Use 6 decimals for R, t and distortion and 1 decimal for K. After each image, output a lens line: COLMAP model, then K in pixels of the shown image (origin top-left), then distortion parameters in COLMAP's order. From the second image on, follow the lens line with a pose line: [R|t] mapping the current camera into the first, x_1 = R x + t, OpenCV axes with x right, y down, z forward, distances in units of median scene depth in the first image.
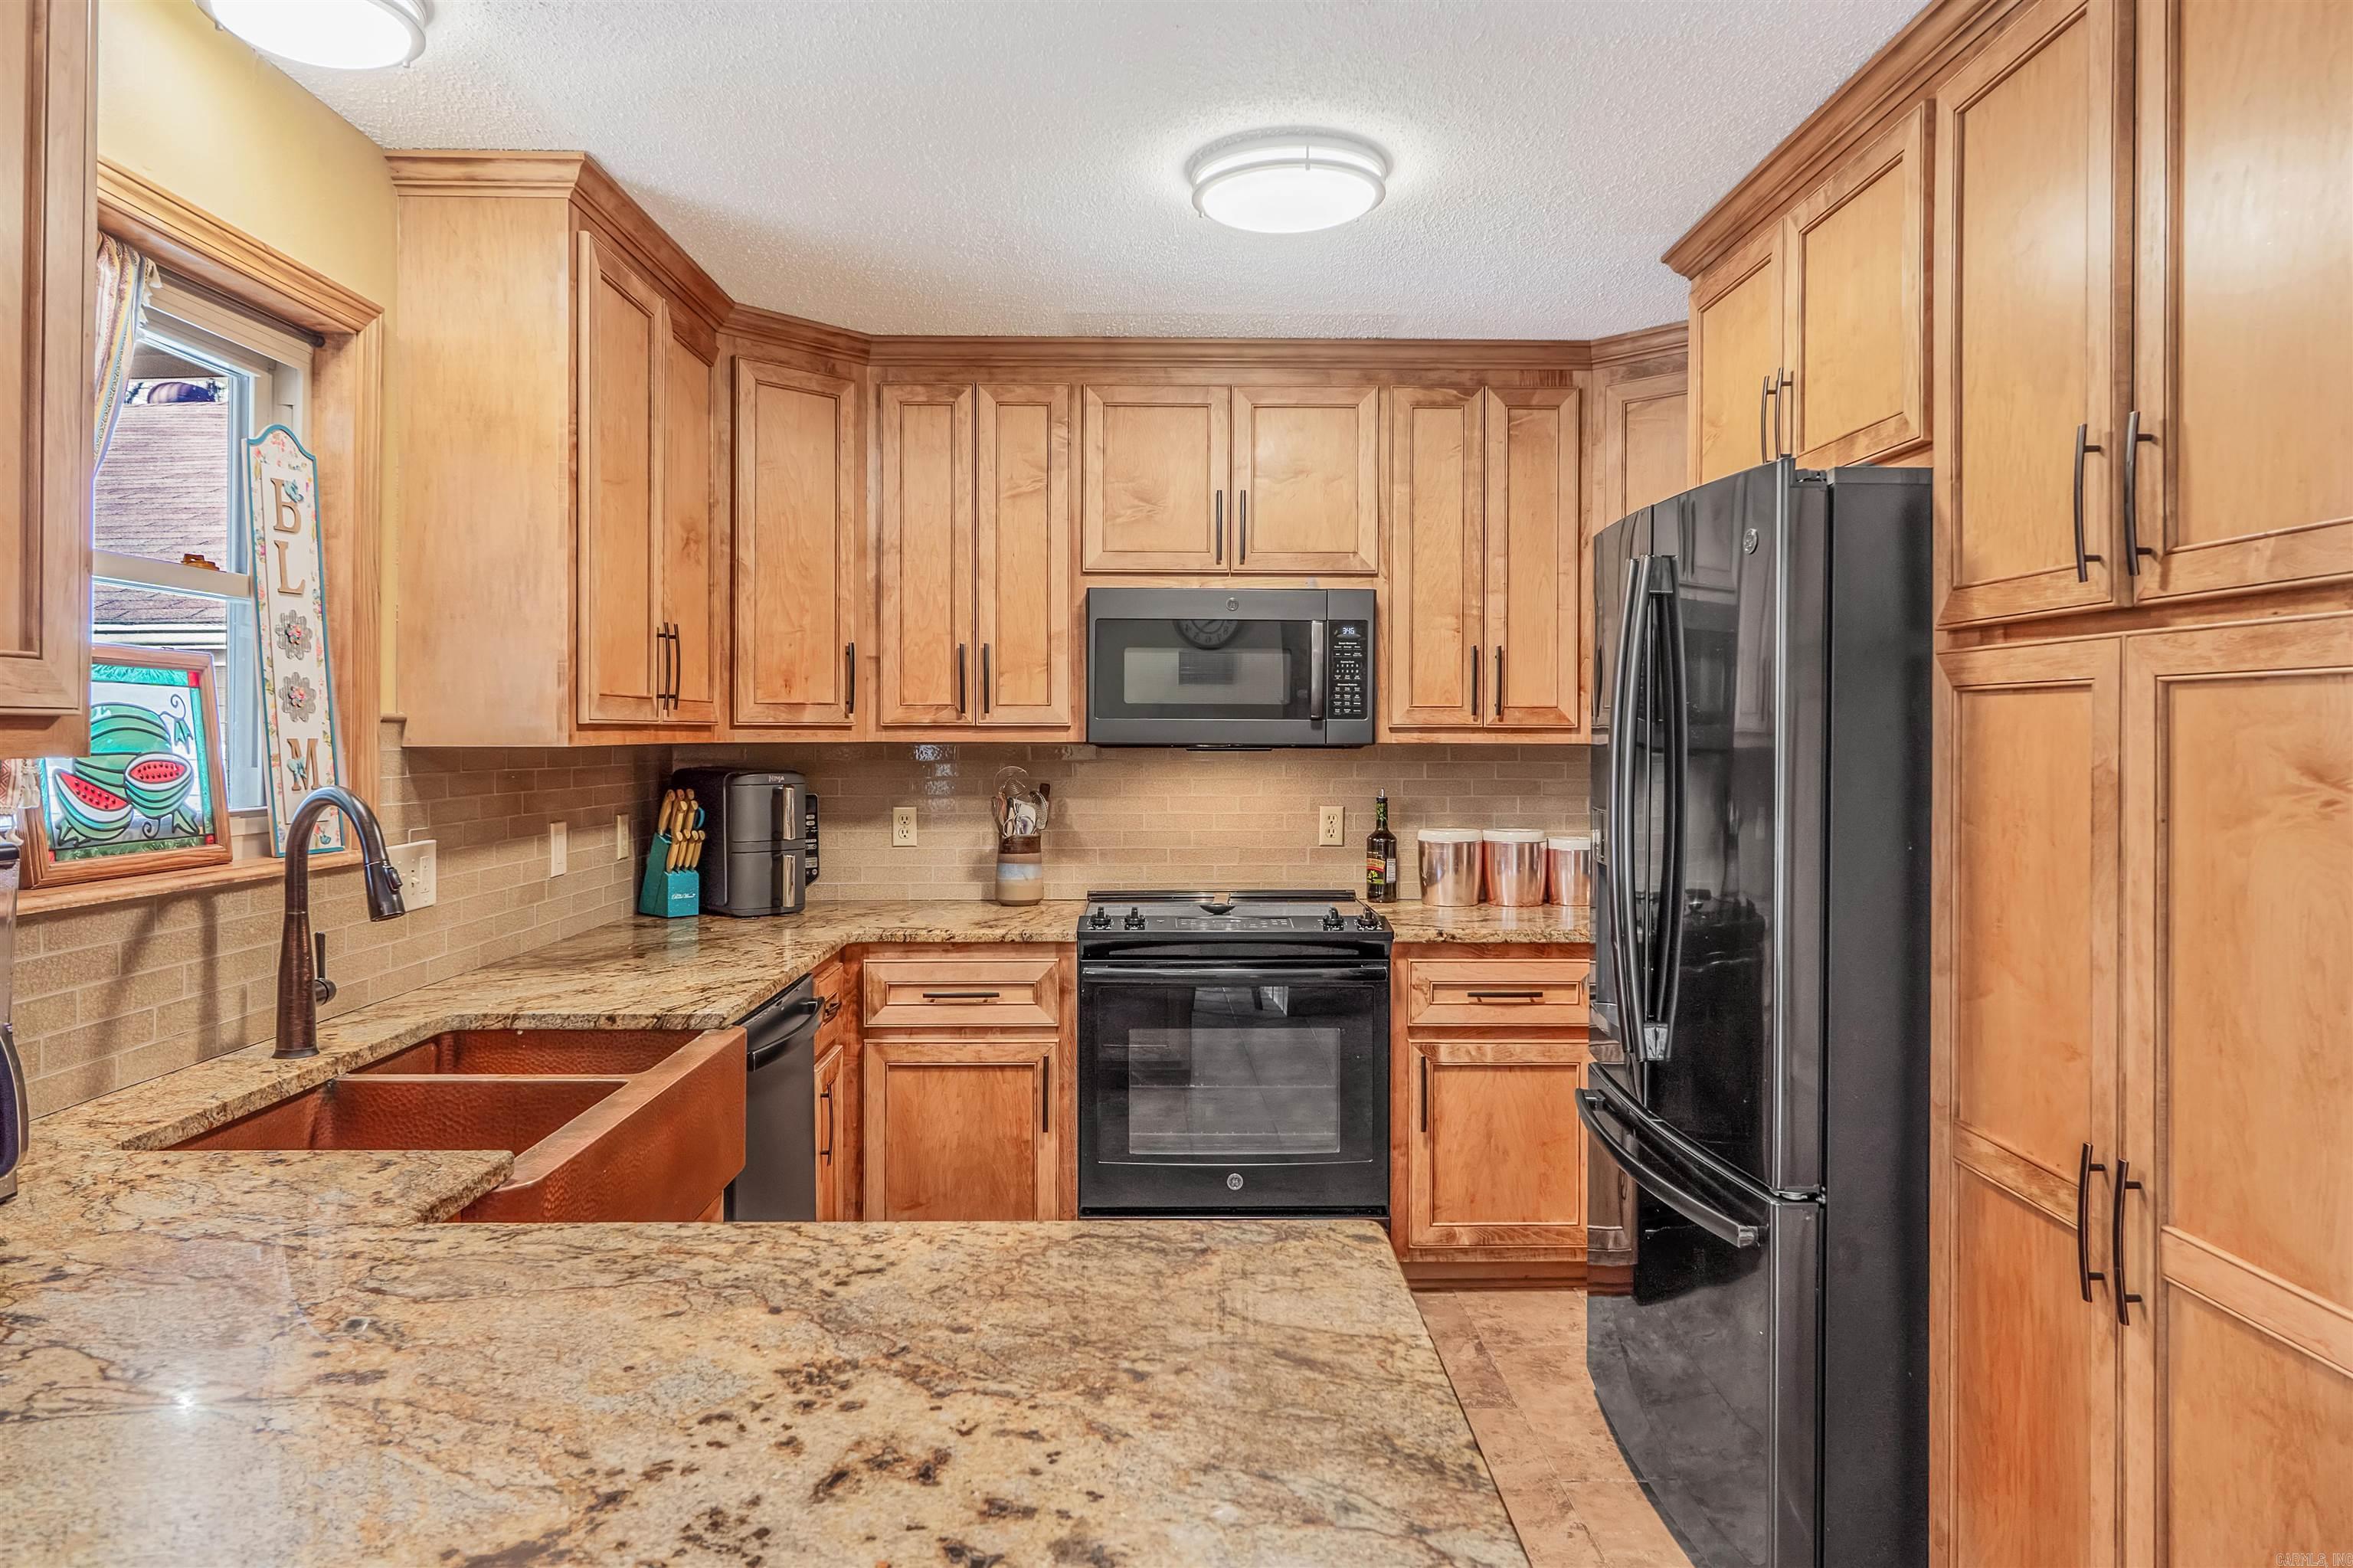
lens RADIAL K [[1437.9, 0, 1176.3], [0, 1437.9, 738.3], [0, 0, 1]] dist [-0.003305, 0.000380]
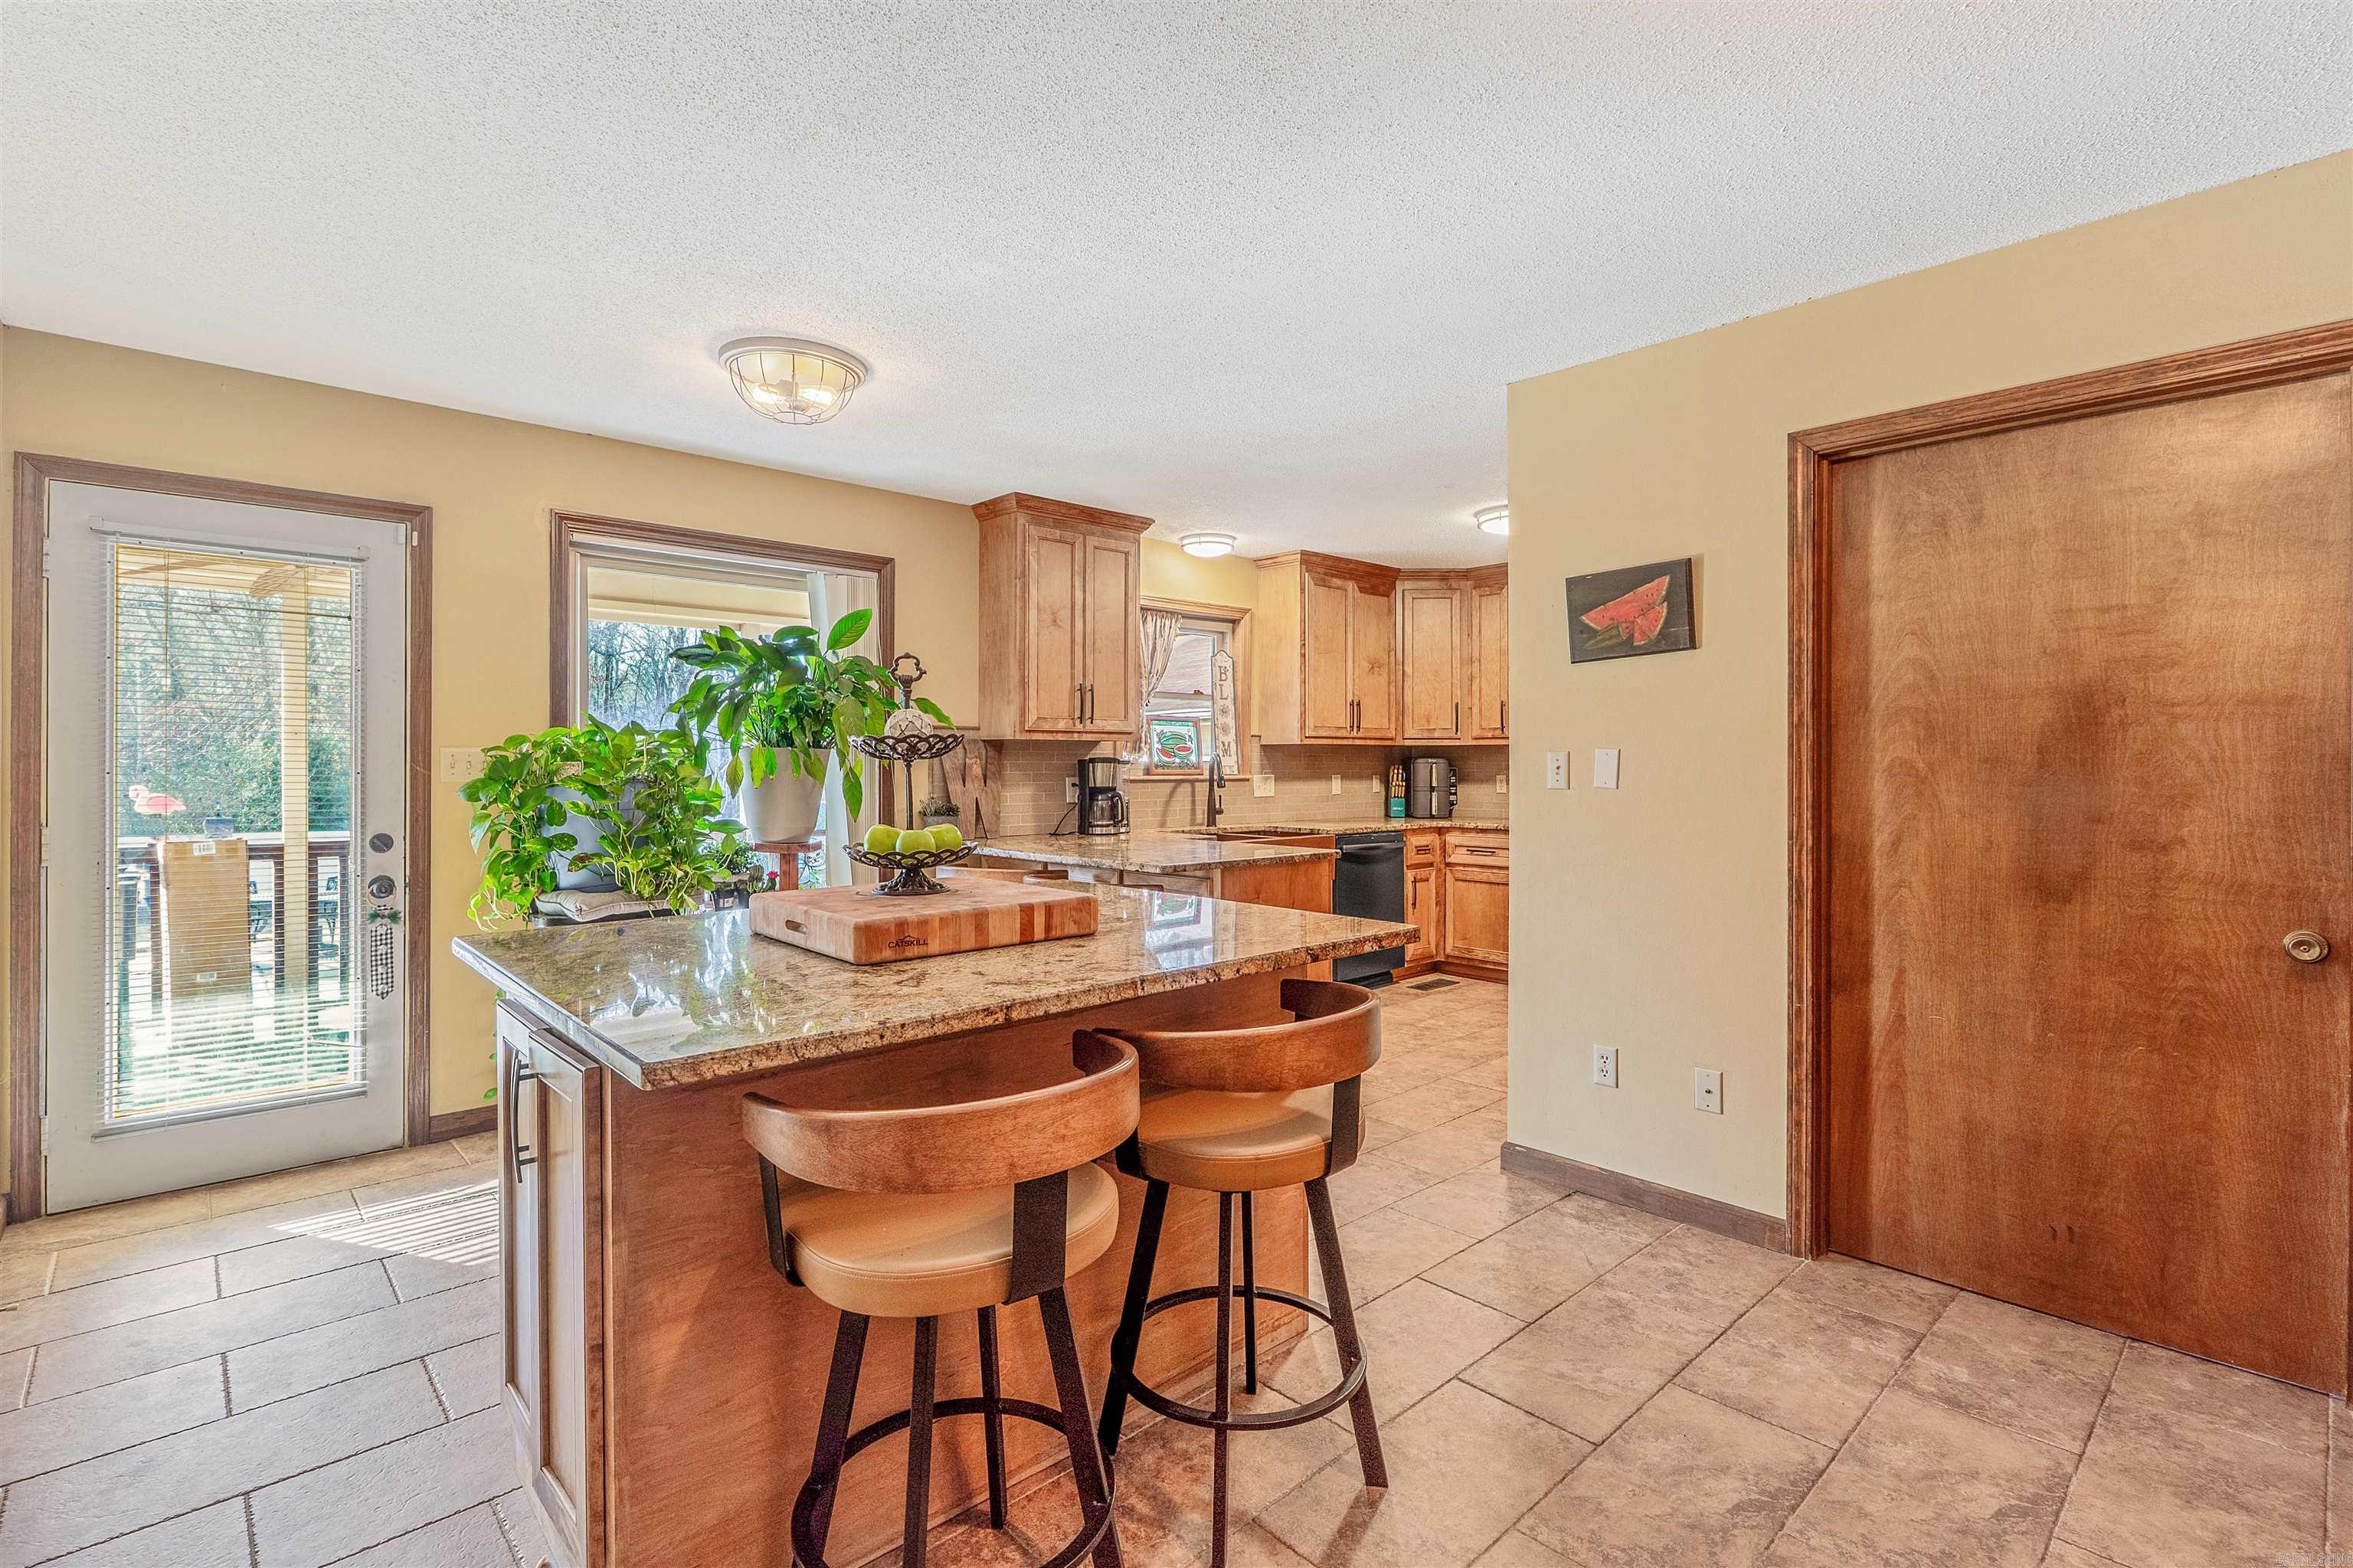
lens RADIAL K [[1087.6, 0, 1181.0], [0, 1087.6, 758.8], [0, 0, 1]] dist [-0.021465, -0.000002]
pose [[0.669955, -0.004333, -0.742389, 0.825436], [-0.000348, 0.999981, -0.006150, 0.038530], [0.742402, 0.004379, 0.669940, -0.541029]]
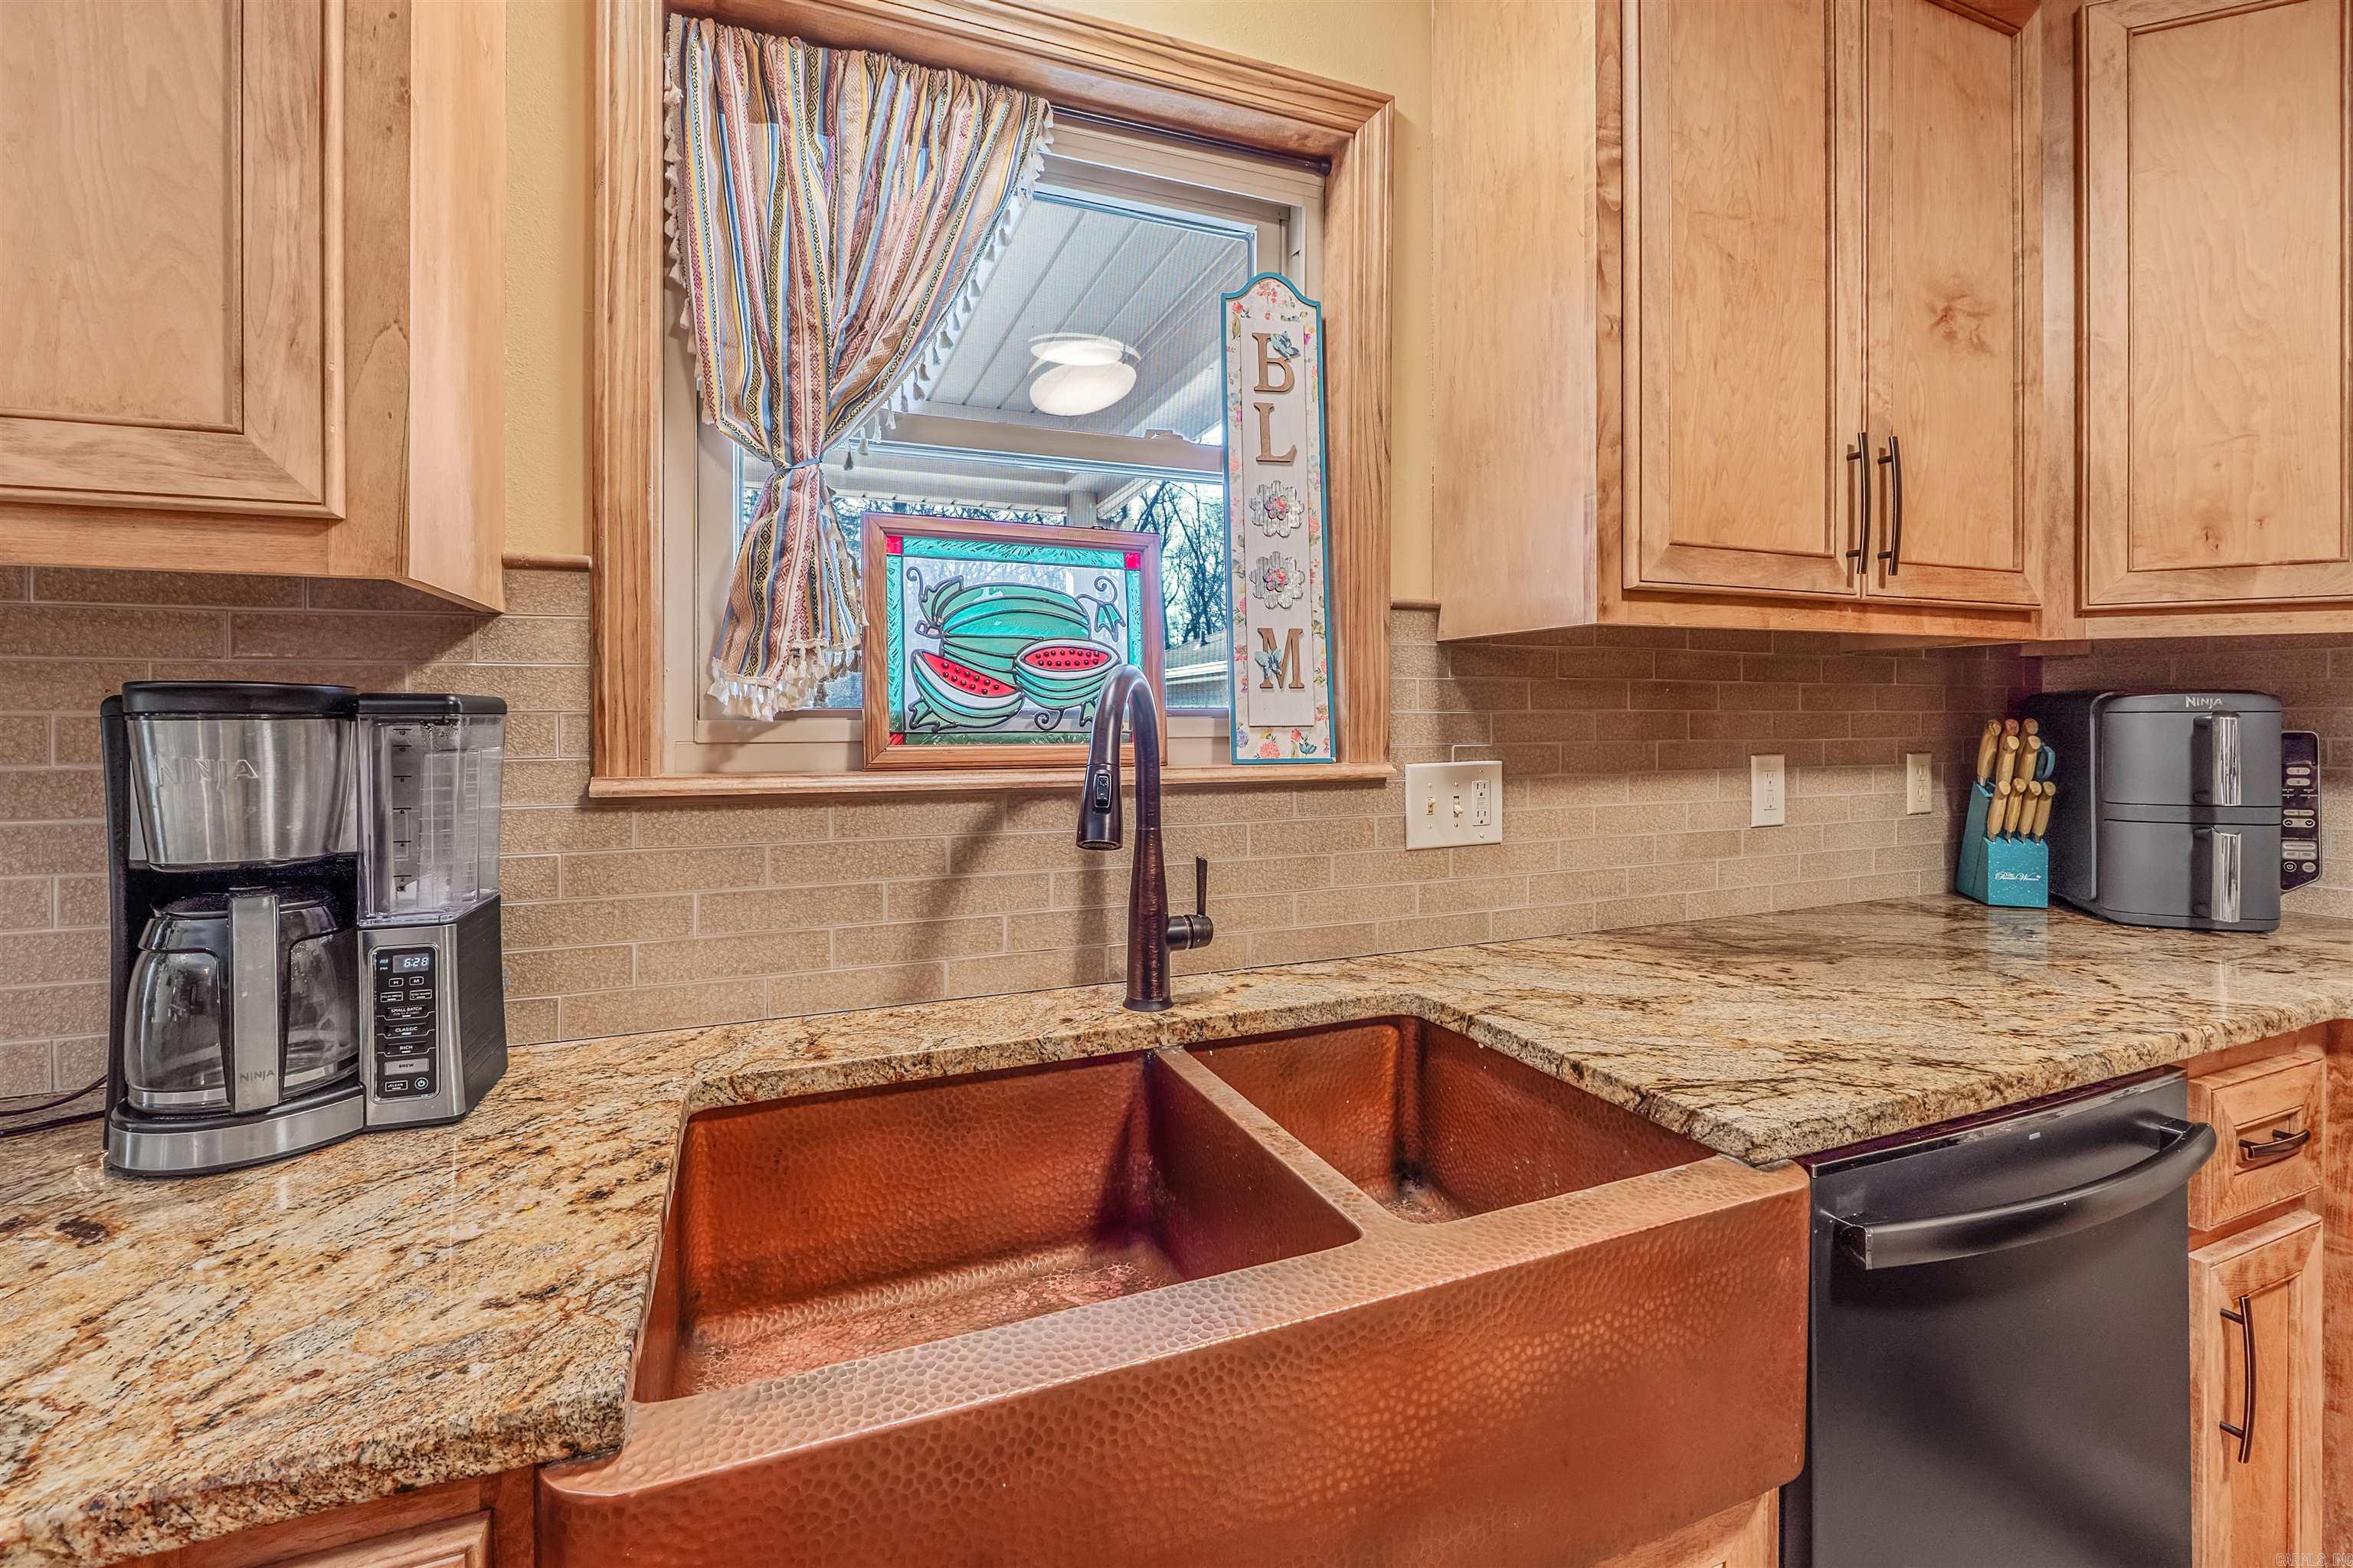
lens RADIAL K [[1006.0, 0, 1164.7], [0, 1006.0, 723.9], [0, 0, 1]] dist [-0.008305, 0.000154]
pose [[0.359126, 0.003430, -0.933283, -0.050210], [0.003168, 0.999983, 0.004894, 0.035908], [0.933284, -0.004715, 0.359109, 0.480451]]
